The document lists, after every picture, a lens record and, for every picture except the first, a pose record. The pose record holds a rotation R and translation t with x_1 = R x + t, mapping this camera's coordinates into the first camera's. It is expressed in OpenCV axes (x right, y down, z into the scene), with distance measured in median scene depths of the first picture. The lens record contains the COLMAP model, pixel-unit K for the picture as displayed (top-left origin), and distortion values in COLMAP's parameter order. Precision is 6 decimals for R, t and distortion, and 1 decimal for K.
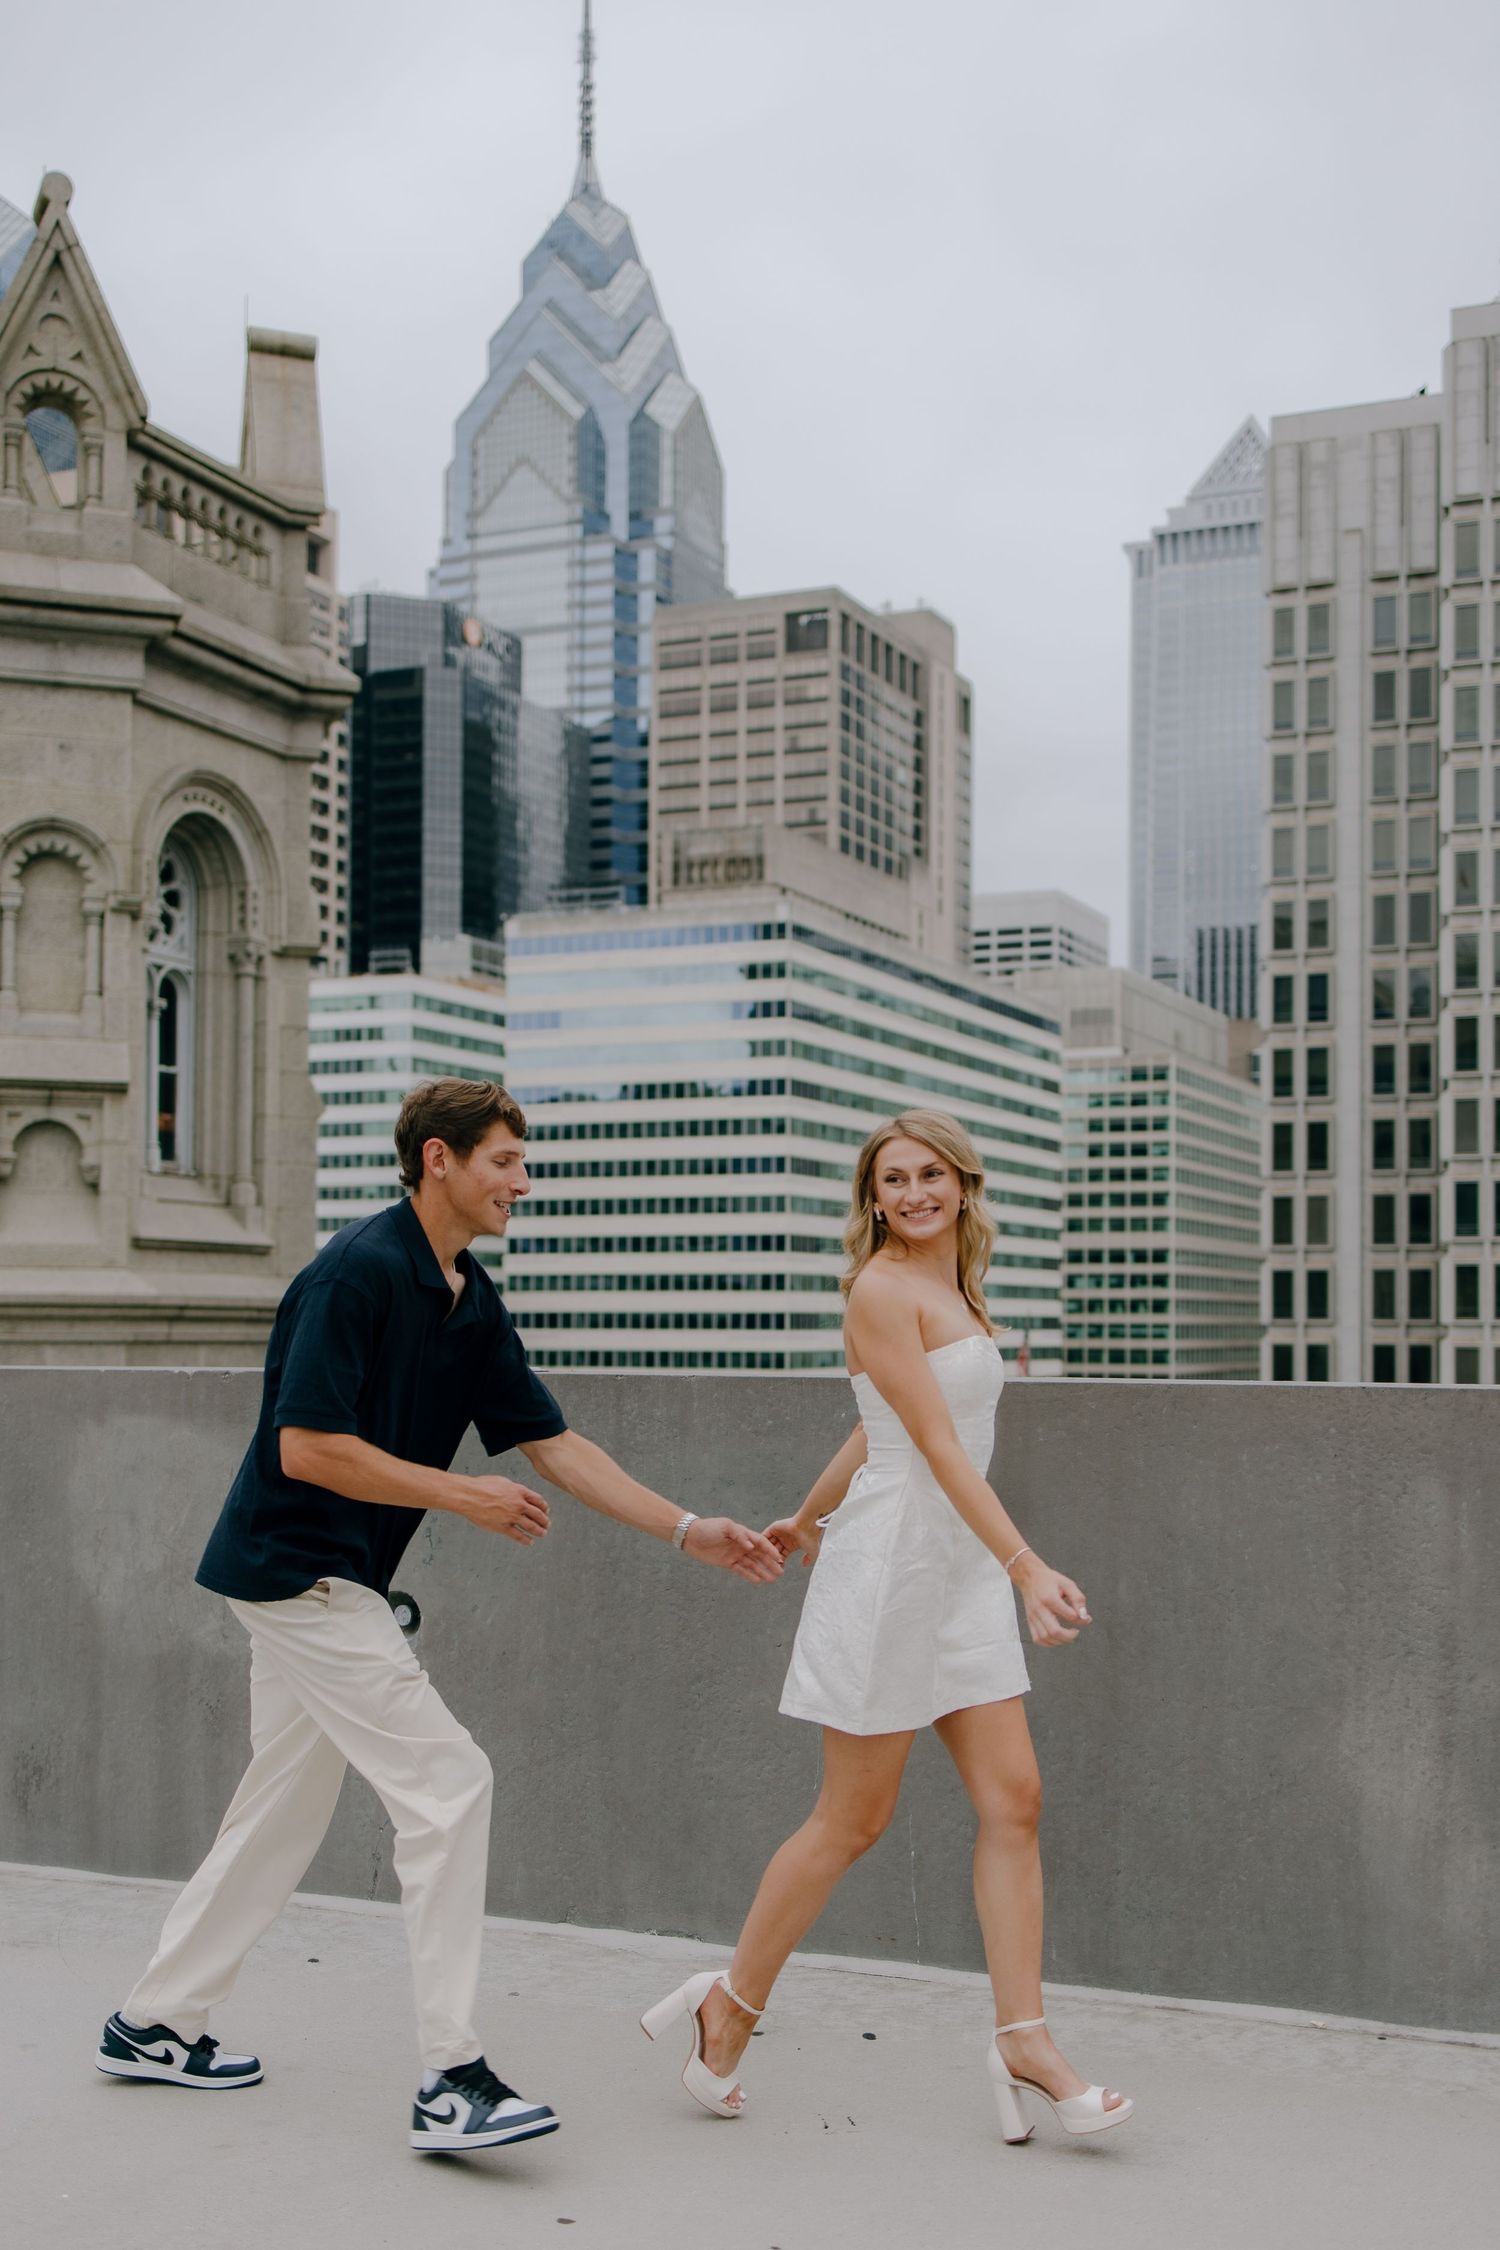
lens RADIAL K [[2553.7, 0, 811.0], [0, 2553.7, 1277.9], [0, 0, 1]] dist [-0.005177, 0.000000]
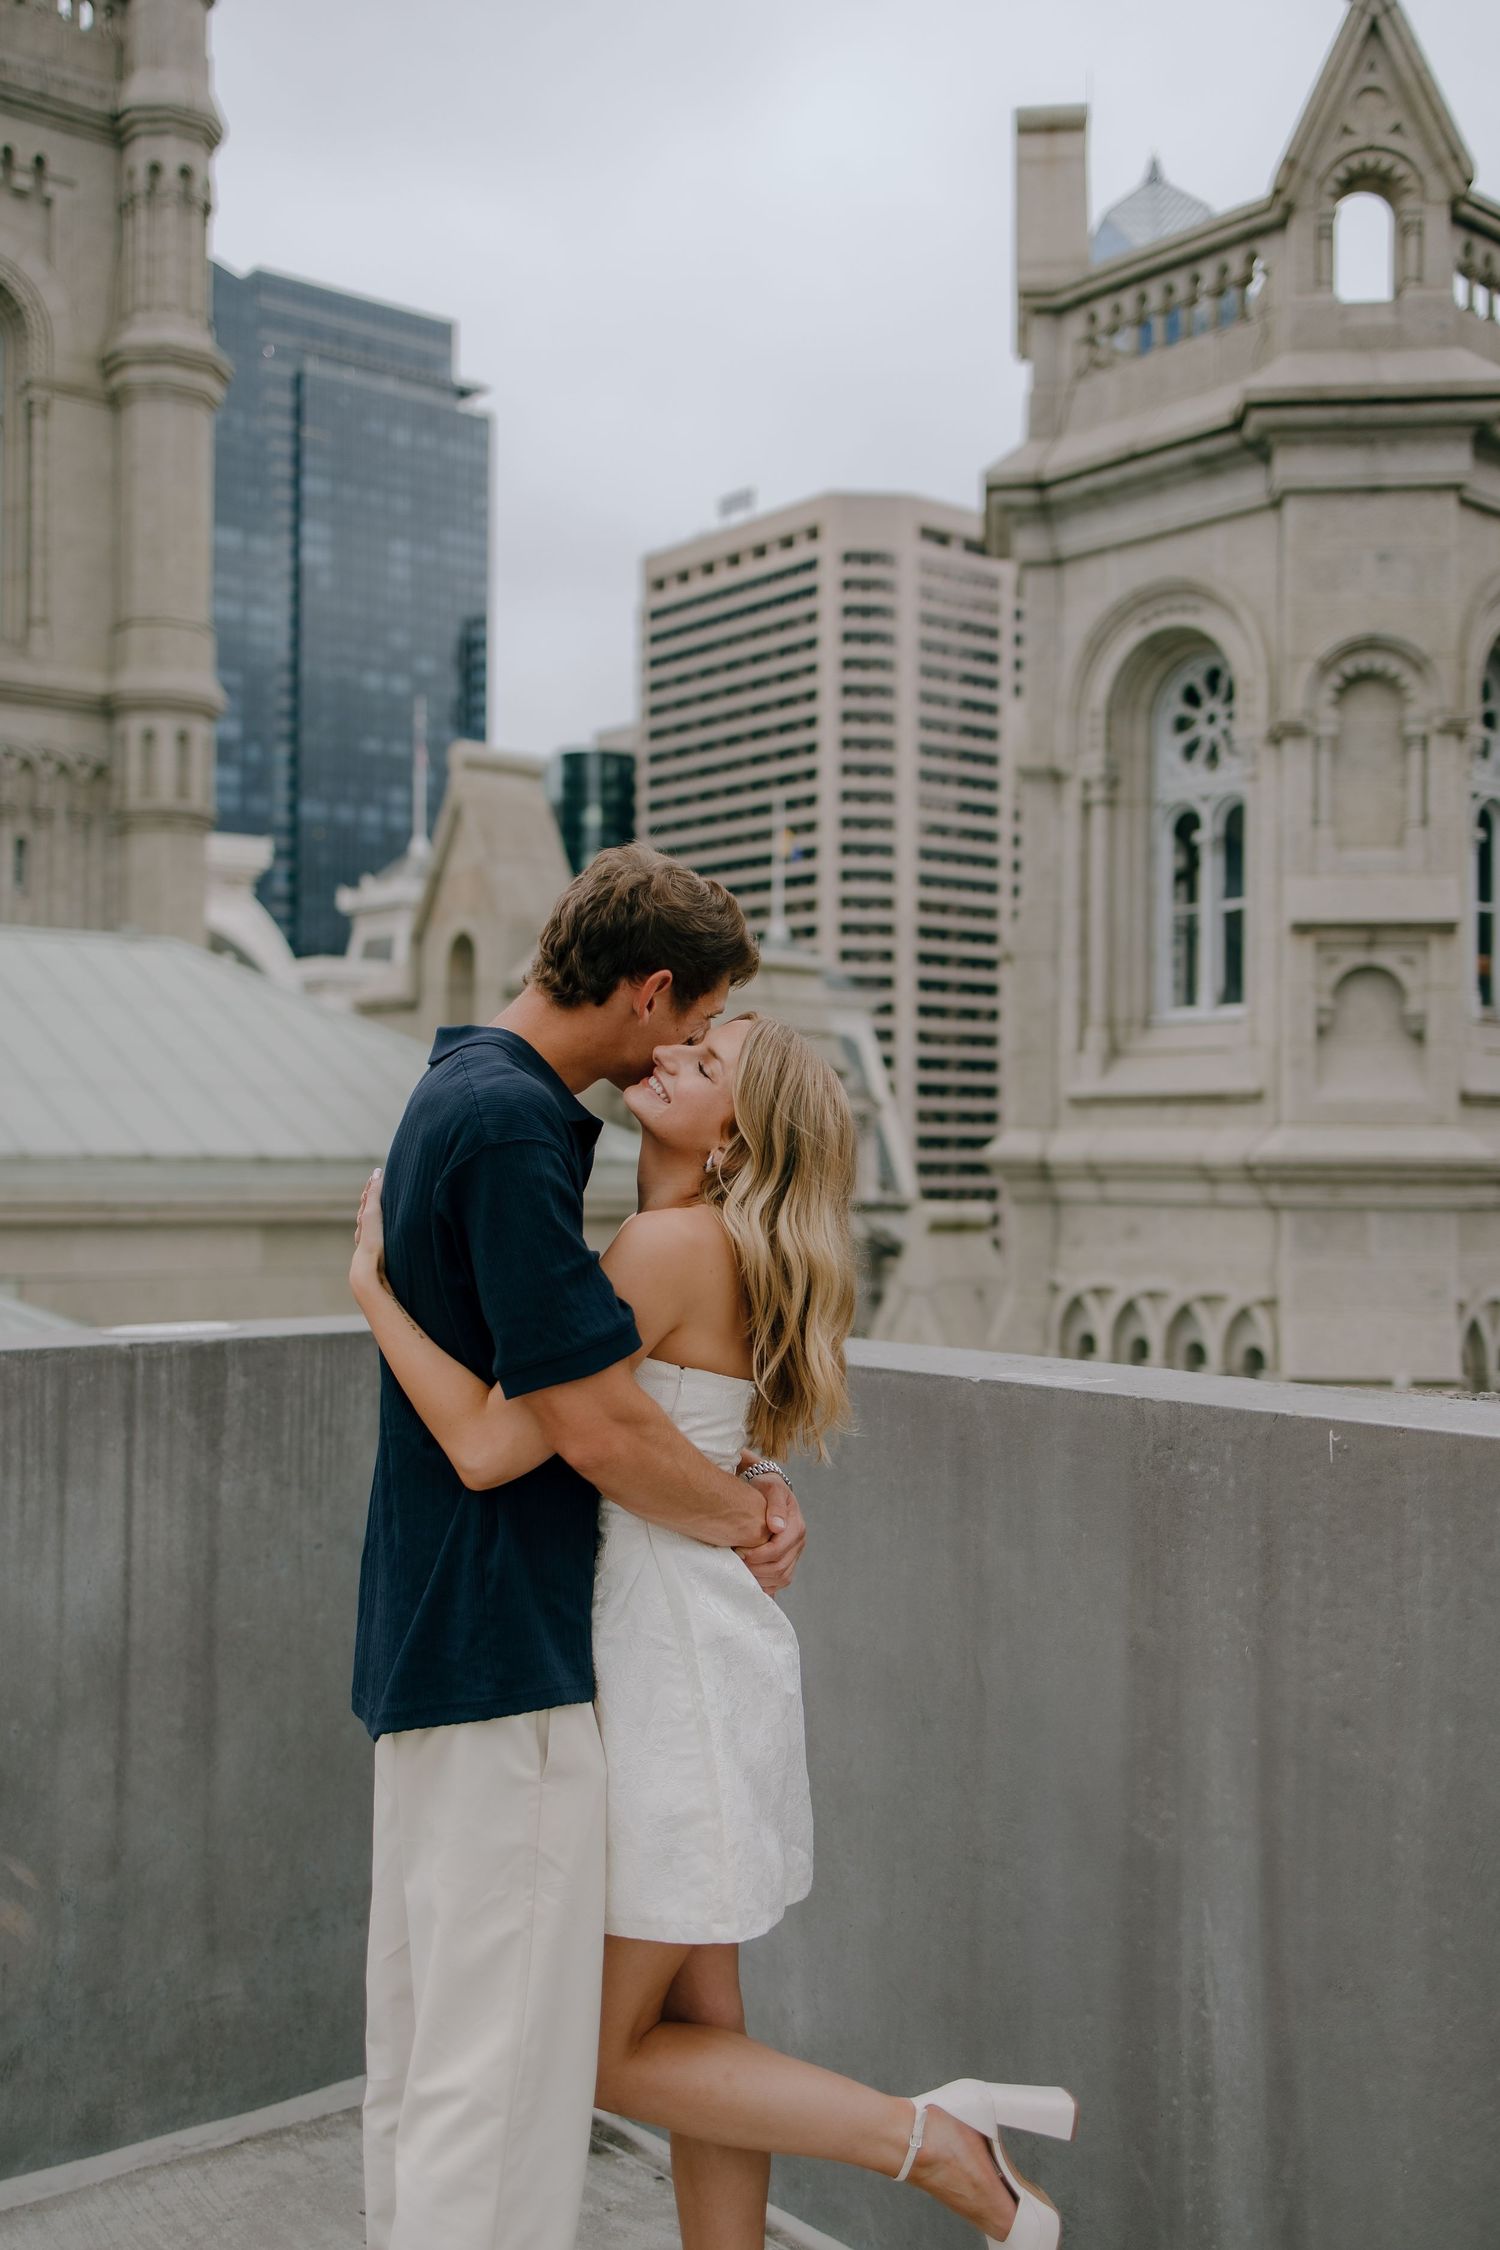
lens RADIAL K [[2250.4, 0, 693.1], [0, 2250.4, 1170.7], [0, 0, 1]] dist [-0.011003, 0.000000]
pose [[0.866879, 0.005115, -0.498493, -0.093156], [0.004543, 0.999825, 0.018160, -0.003256], [0.498498, -0.018007, 0.866704, 0.155466]]
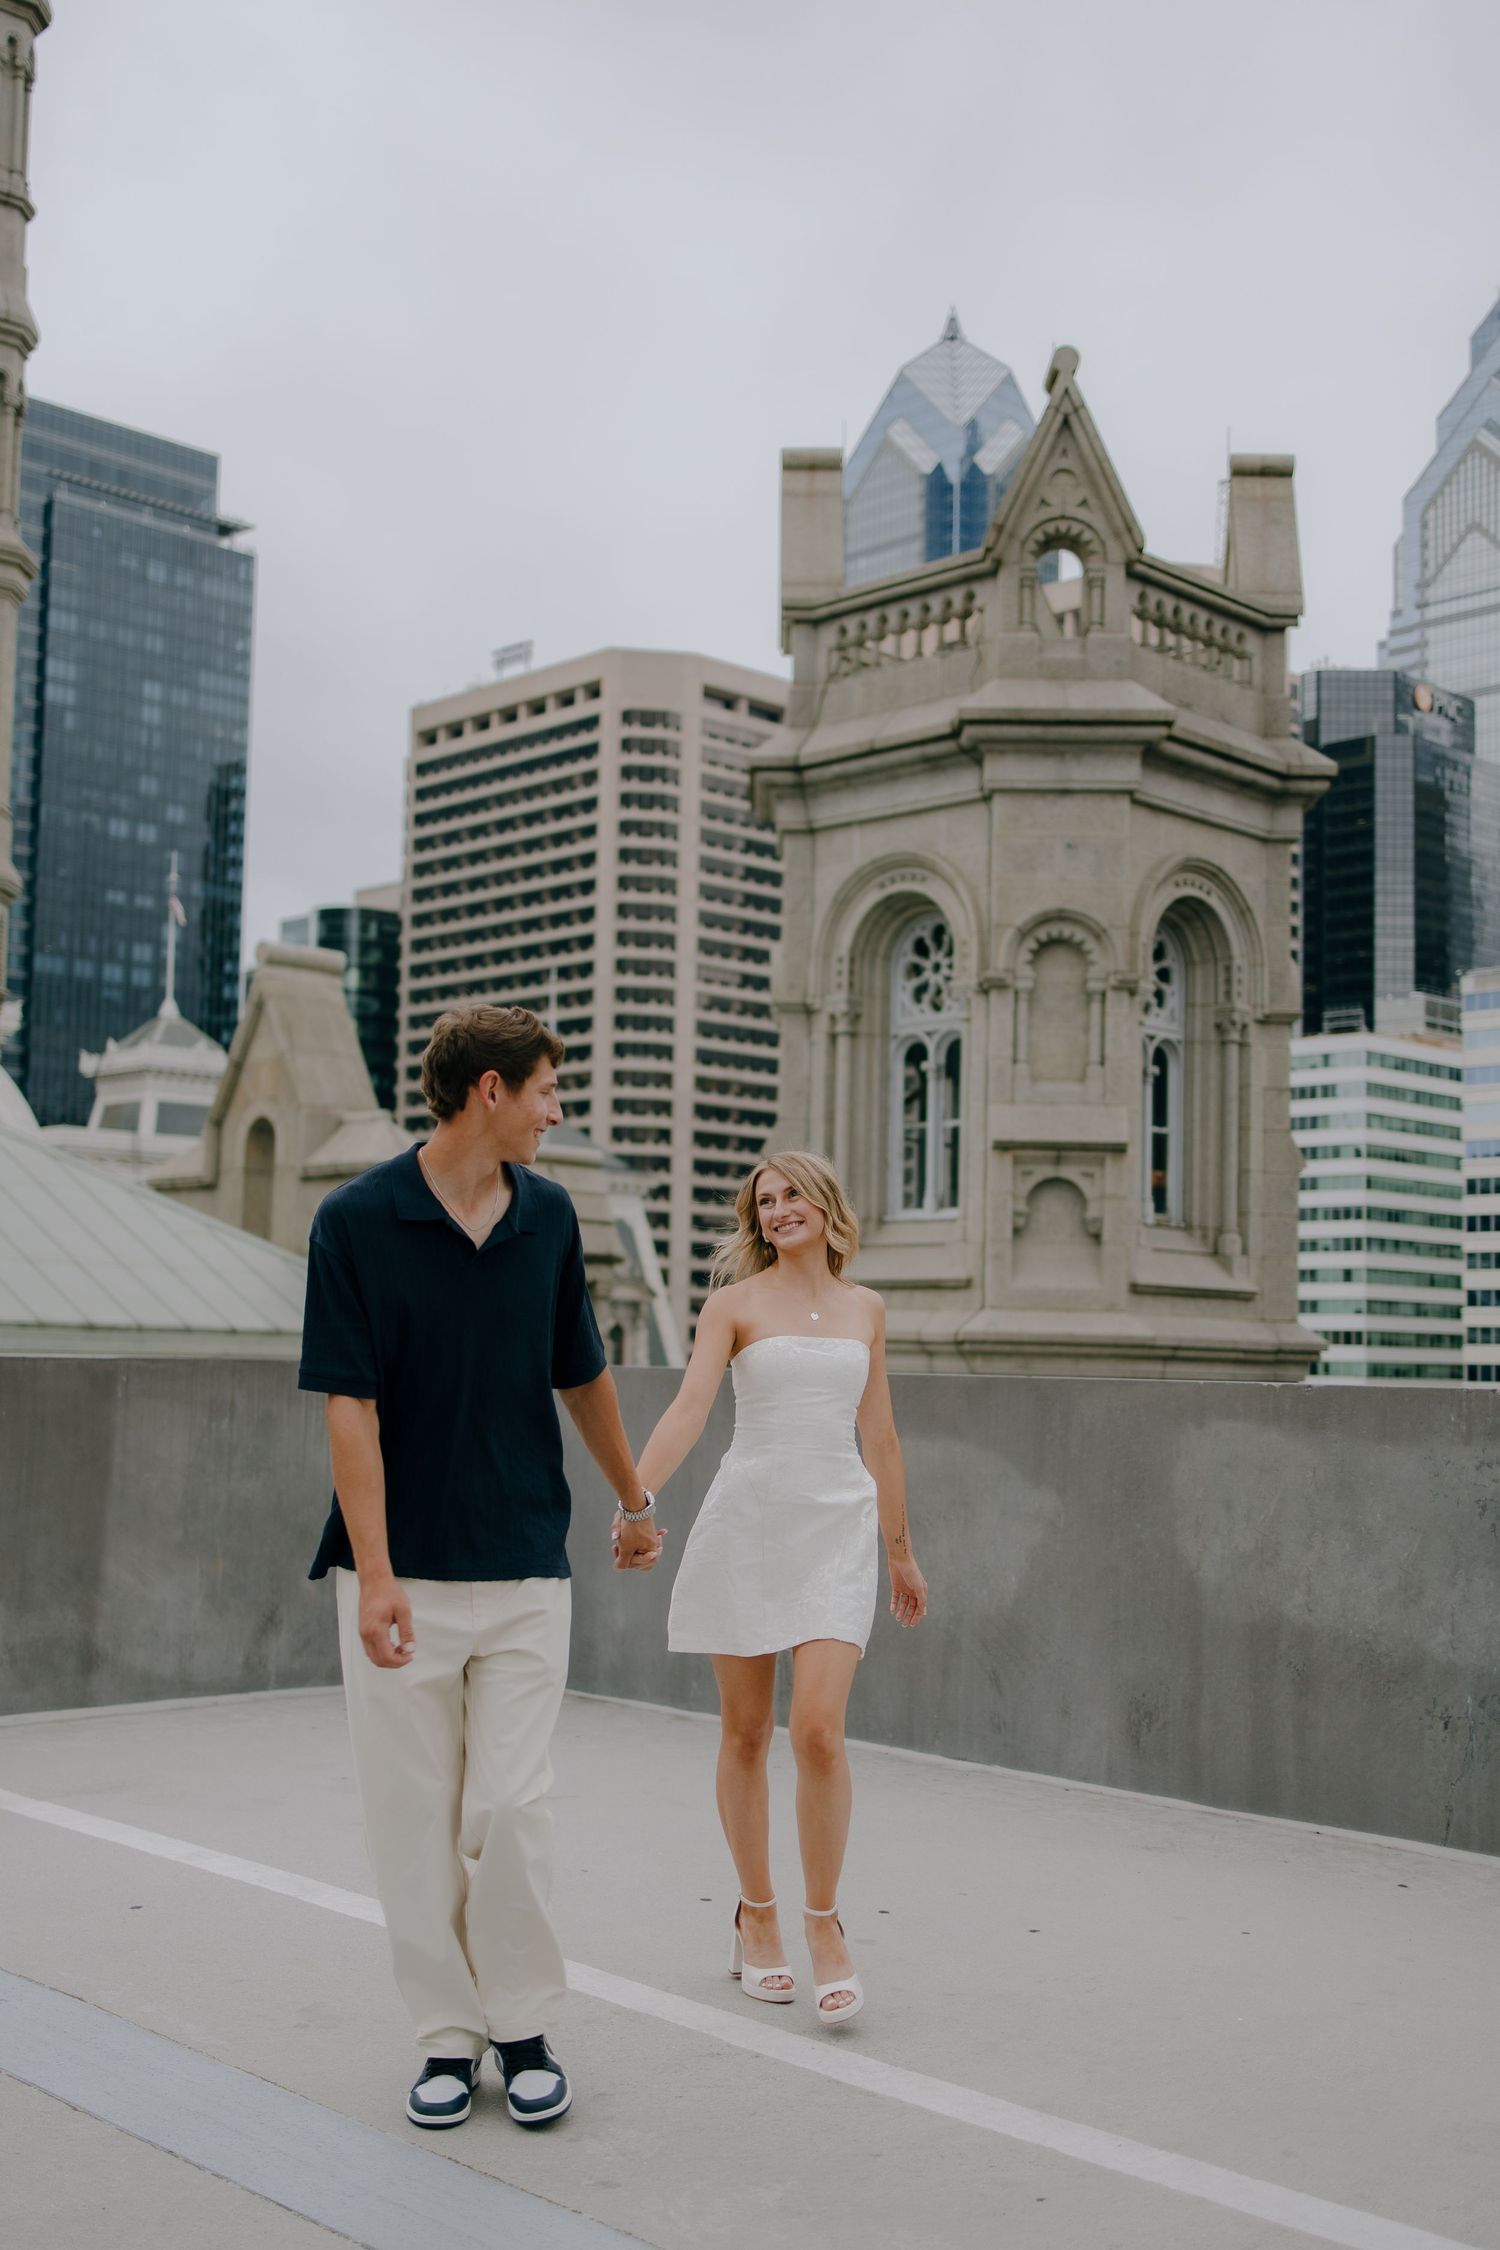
lens RADIAL K [[2442.0, 0, 678.5], [0, 2442.0, 1160.7], [0, 0, 1]] dist [0.005920, 0.000000]
pose [[0.909510, -0.015824, -0.415381, -0.004831], [-0.012526, 0.997778, -0.065436, 0.002322], [0.415493, 0.064718, 0.907291, -0.033718]]
